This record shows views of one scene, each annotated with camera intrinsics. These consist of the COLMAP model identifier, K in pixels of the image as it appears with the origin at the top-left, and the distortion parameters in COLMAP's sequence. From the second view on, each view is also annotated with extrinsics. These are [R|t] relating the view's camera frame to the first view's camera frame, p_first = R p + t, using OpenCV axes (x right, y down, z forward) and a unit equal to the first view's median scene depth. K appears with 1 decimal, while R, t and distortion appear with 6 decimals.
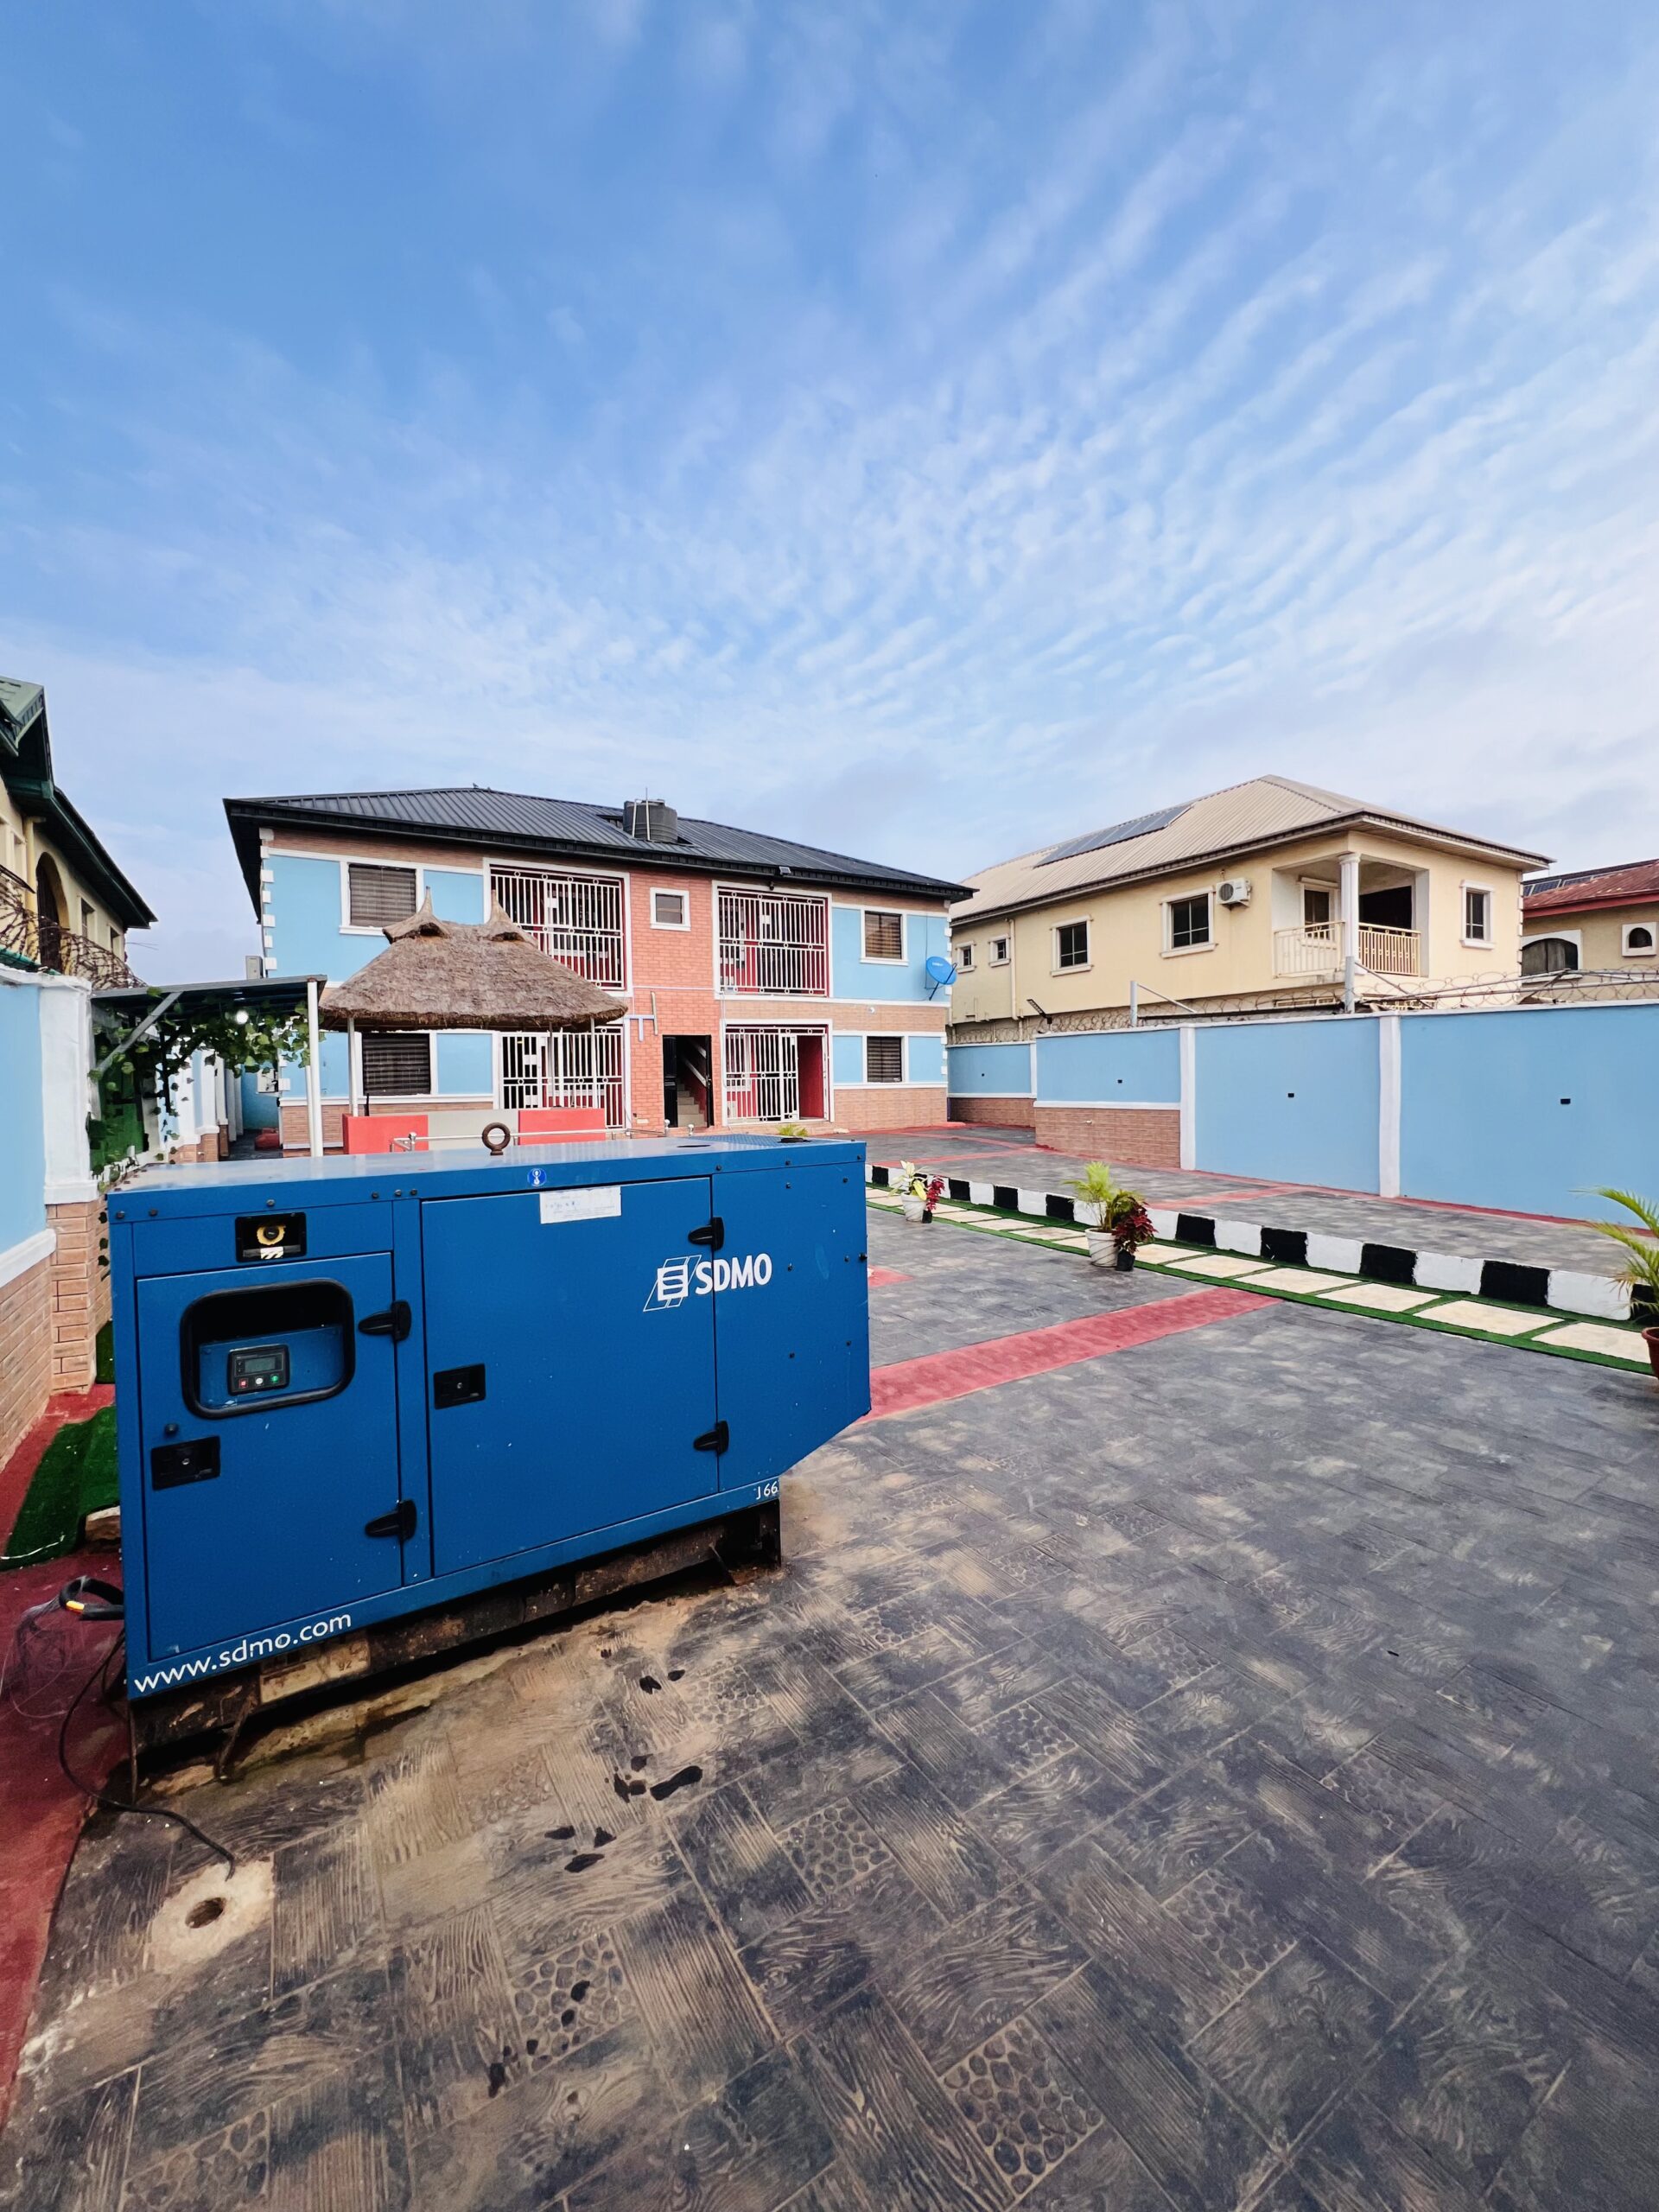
lens RADIAL K [[890.8, 0, 832.7], [0, 890.8, 1093.3], [0, 0, 1]] dist [-0.001991, 0.000626]
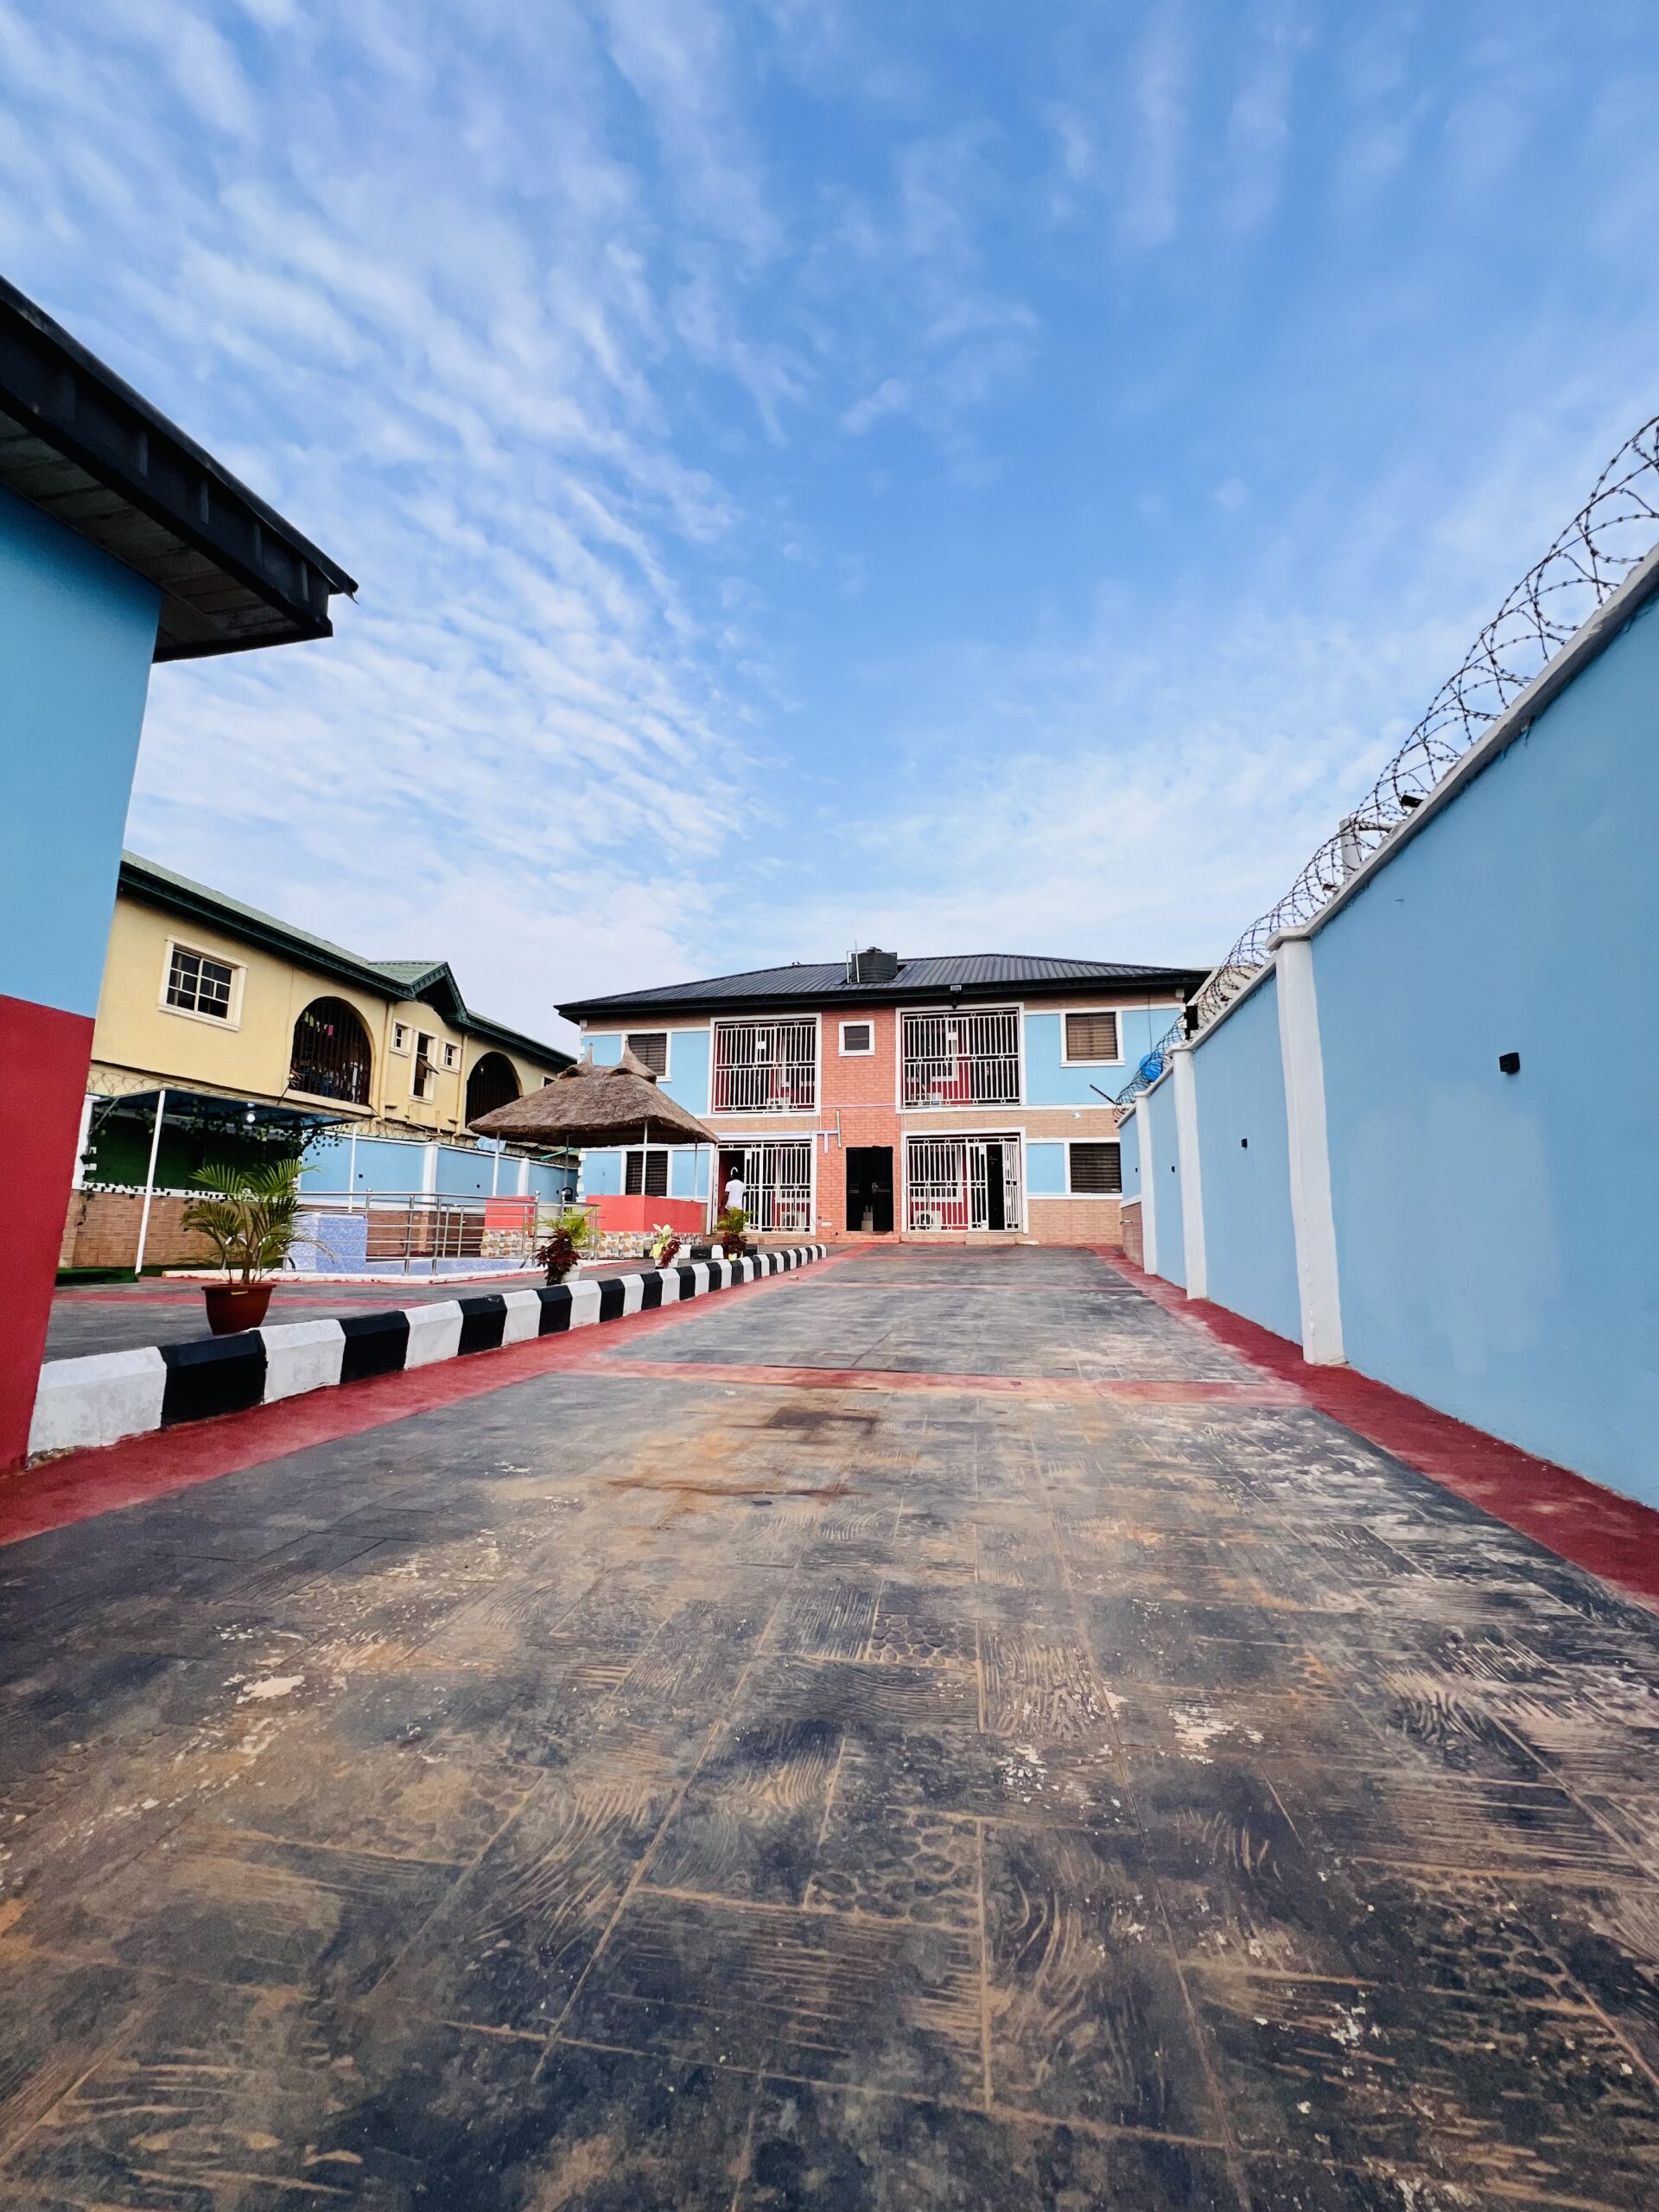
lens RADIAL K [[891.2, 0, 817.7], [0, 891.2, 1110.9], [0, 0, 1]] dist [0.003299, -0.000486]
pose [[0.728348, -0.070806, -0.681539, 0.513232], [-0.029327, 0.990514, -0.134247, 0.037963], [0.684580, 0.117766, 0.719362, 0.138927]]
